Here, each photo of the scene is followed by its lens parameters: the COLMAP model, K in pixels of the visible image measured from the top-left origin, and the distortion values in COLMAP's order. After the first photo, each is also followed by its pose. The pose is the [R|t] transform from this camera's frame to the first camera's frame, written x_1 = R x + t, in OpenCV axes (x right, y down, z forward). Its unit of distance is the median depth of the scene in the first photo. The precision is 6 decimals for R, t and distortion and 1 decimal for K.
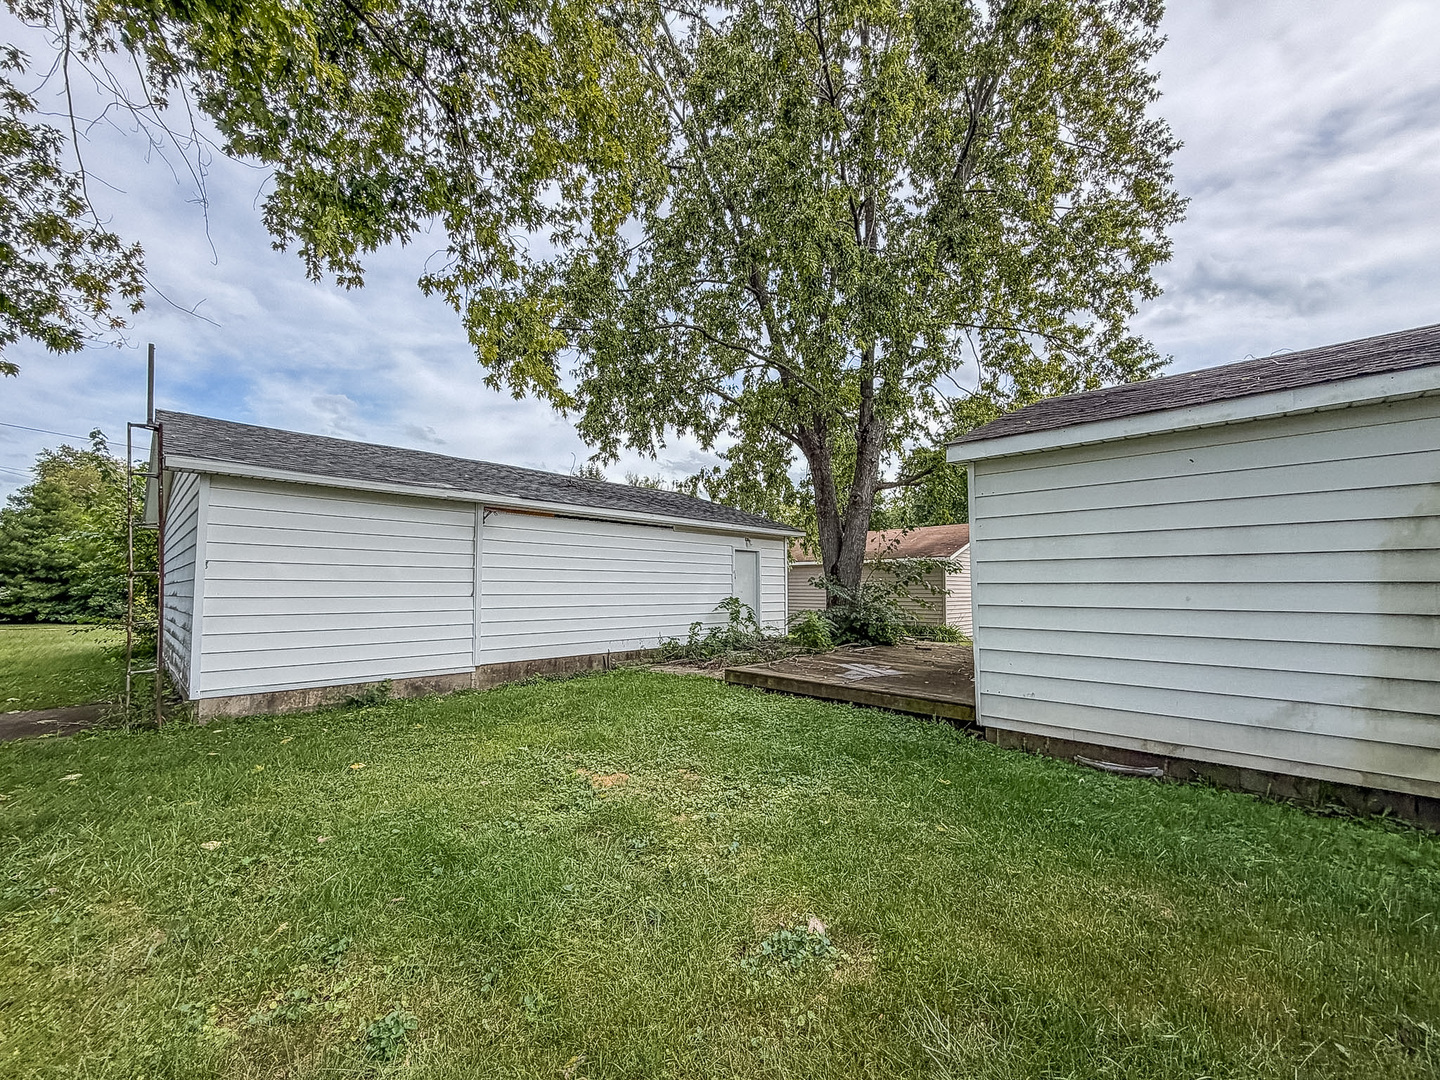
lens RADIAL K [[580.3, 0, 740.6], [0, 580.3, 561.9], [0, 0, 1]] dist [0.000155, -0.000052]
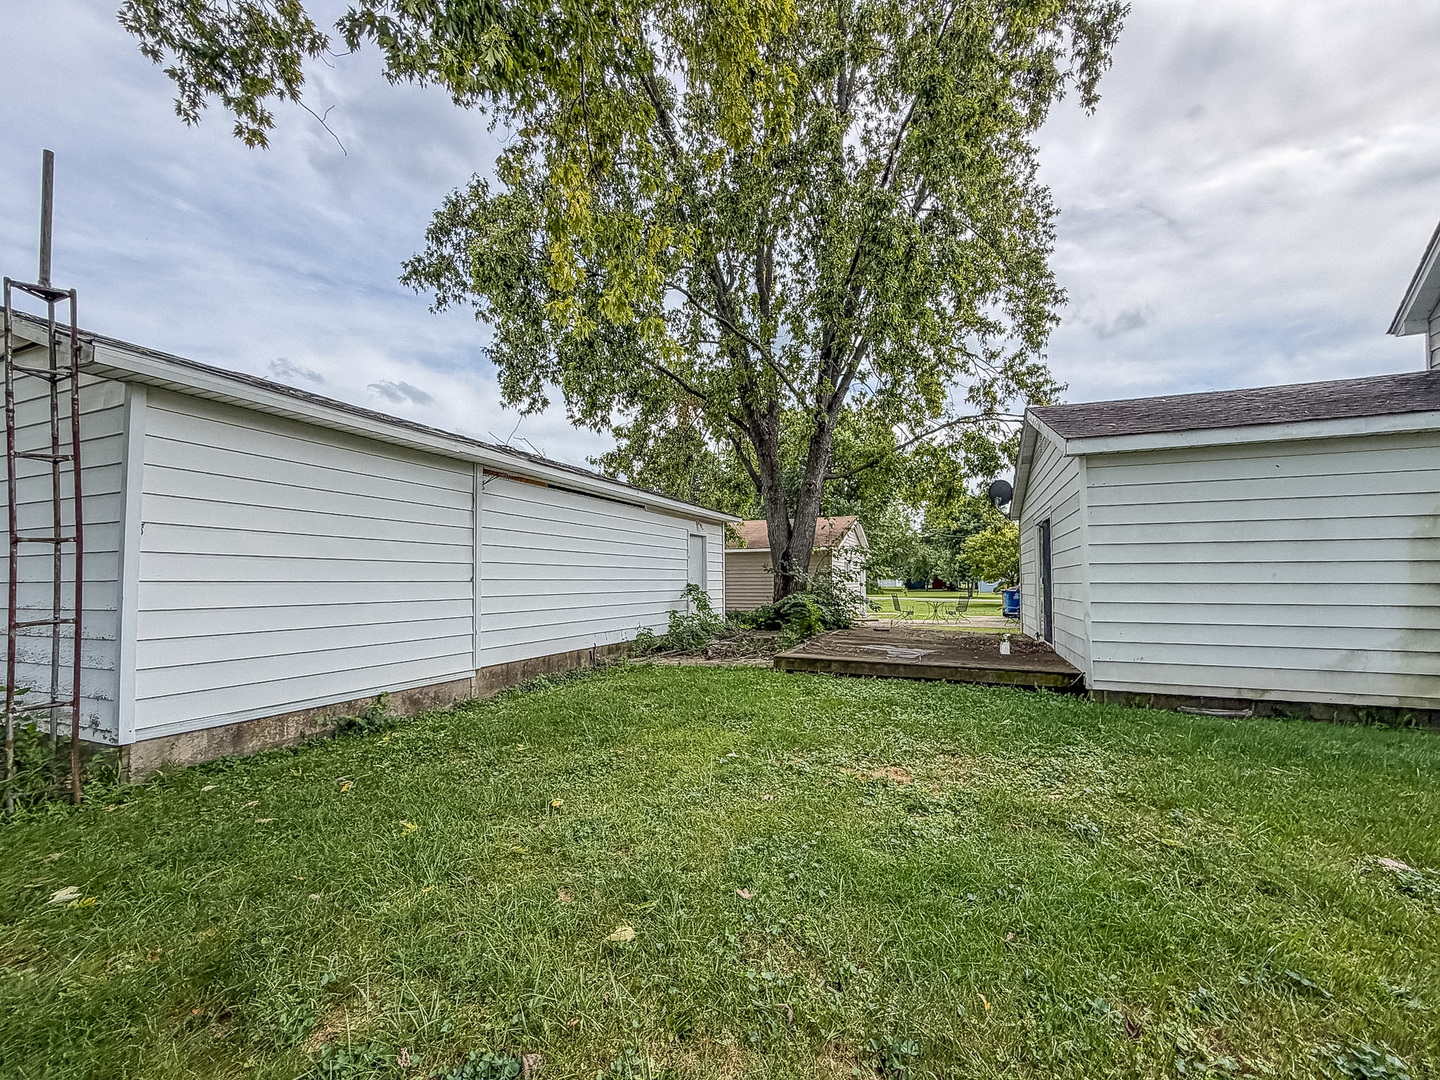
lens RADIAL K [[580.3, 0, 740.6], [0, 580.3, 561.9], [0, 0, 1]] dist [0.000155, -0.000052]
pose [[0.928957, 0.007515, 0.370112, -0.438721], [-0.012838, 0.999847, 0.011921, 0.019666], [-0.369966, -0.015825, 0.928911, 0.139697]]
